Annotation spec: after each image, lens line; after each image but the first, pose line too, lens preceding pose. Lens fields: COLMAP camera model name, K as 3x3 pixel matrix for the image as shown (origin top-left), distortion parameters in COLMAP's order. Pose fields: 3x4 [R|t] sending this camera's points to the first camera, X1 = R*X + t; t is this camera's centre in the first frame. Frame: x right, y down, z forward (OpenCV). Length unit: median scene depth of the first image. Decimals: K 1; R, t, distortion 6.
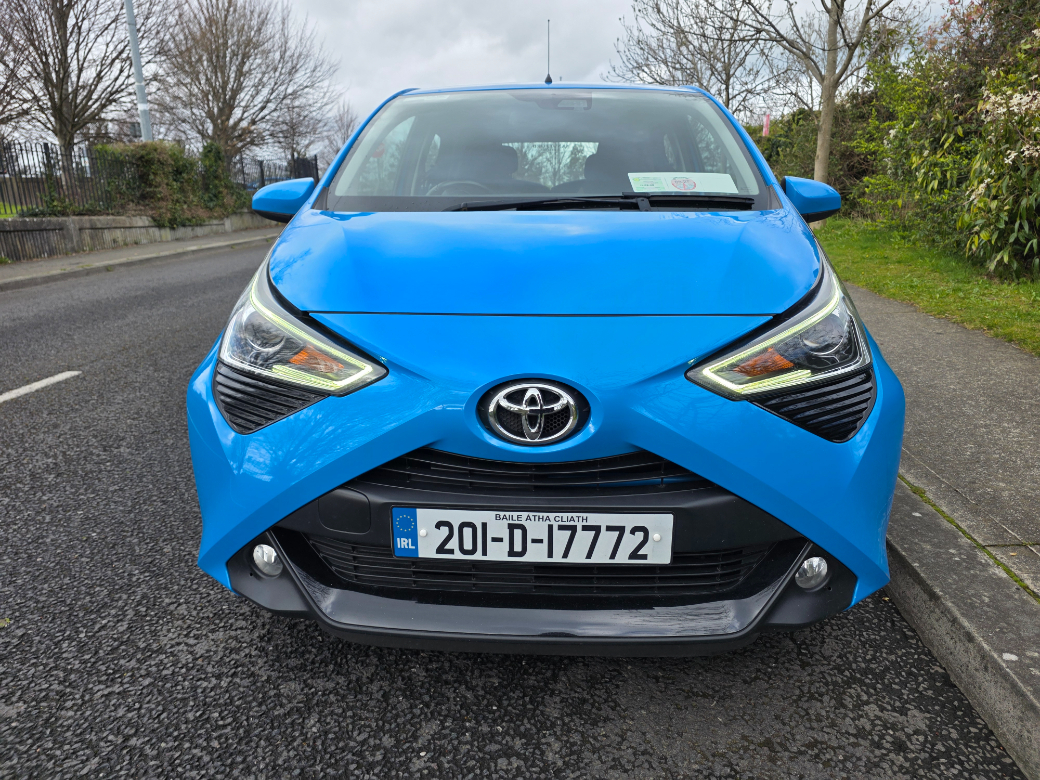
lens RADIAL K [[700.0, 0, 520.0], [0, 700.0, 390.0], [0, 0, 1]] dist [0.020910, -0.000394]
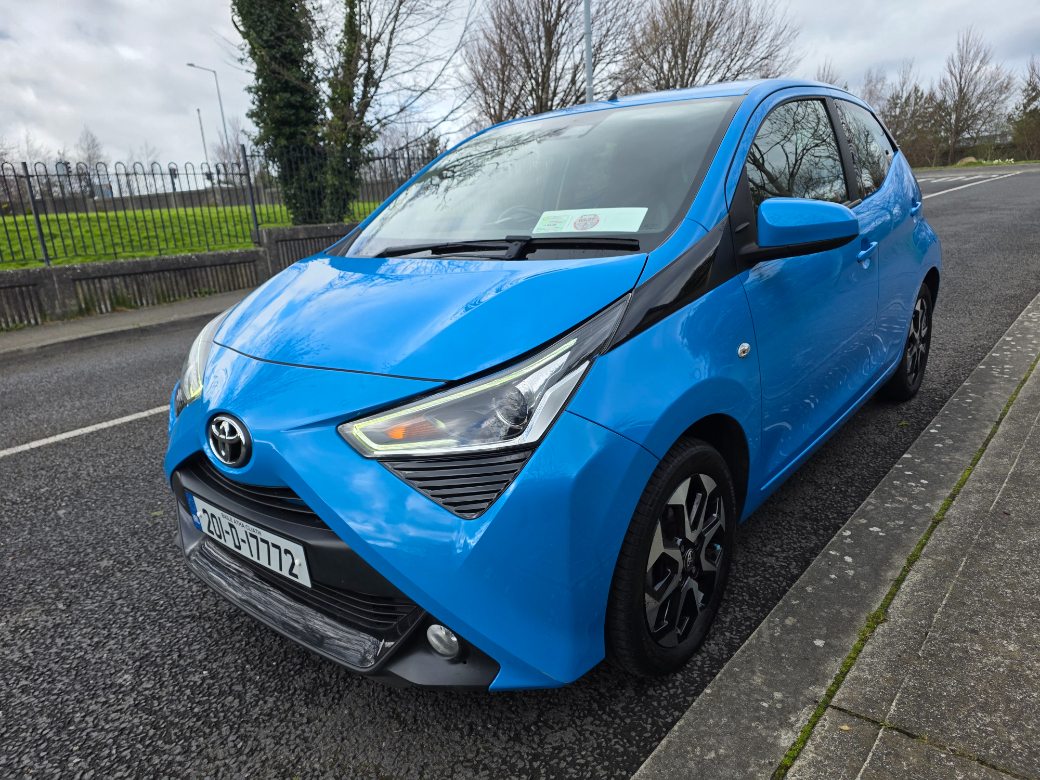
lens RADIAL K [[703.4, 0, 533.4], [0, 703.4, 390.5], [0, 0, 1]] dist [-0.000182, -0.000609]
pose [[0.796272, 0.119193, -0.593080, 1.039971], [-0.092856, 0.992861, 0.074870, -0.178402], [0.597770, -0.004546, 0.801655, 0.264875]]
